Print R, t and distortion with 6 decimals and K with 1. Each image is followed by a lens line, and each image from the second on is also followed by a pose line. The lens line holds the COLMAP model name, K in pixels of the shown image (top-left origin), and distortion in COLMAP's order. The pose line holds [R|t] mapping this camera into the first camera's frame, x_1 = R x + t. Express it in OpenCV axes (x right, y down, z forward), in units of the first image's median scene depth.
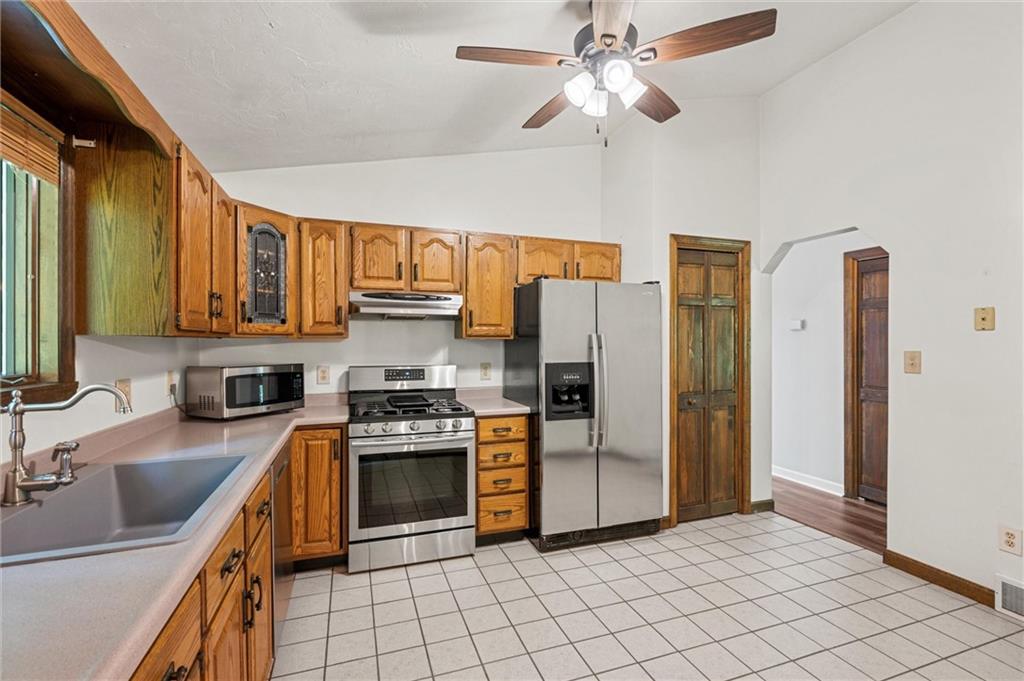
lens RADIAL K [[454.4, 0, 511.4], [0, 454.4, 342.8], [0, 0, 1]] dist [-0.000945, -0.000659]
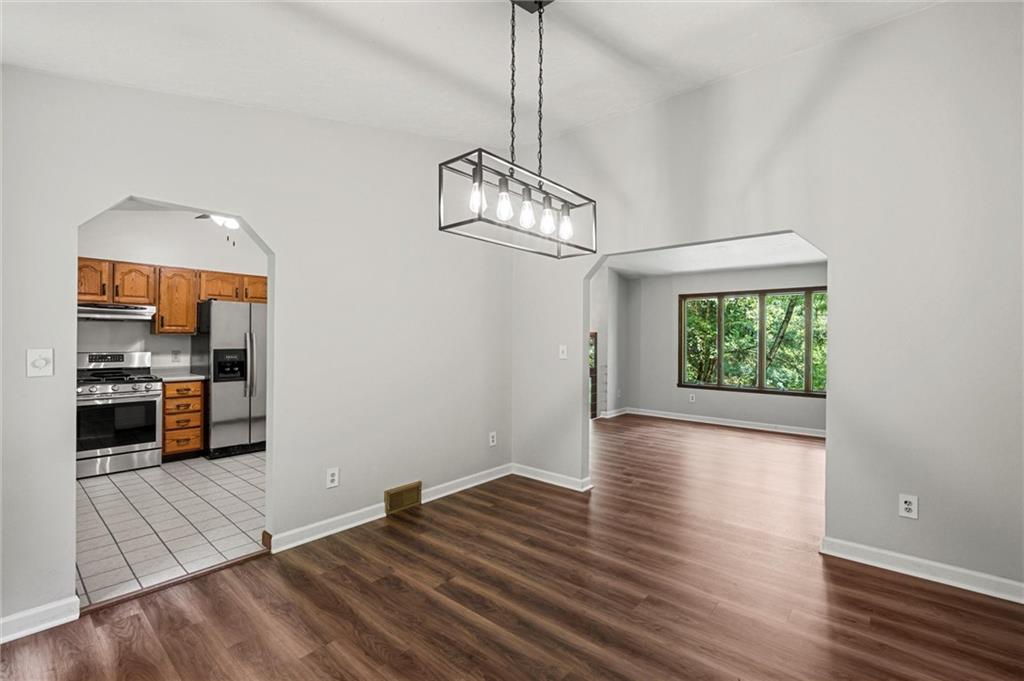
lens RADIAL K [[454.4, 0, 508.6], [0, 454.4, 336.7], [0, 0, 1]] dist [-0.000945, -0.000659]
pose [[0.873099, 0.008558, 0.487468, 0.198072], [-0.005575, 0.999956, -0.007569, 0.003812], [-0.487511, 0.003890, 0.873108, -0.983485]]
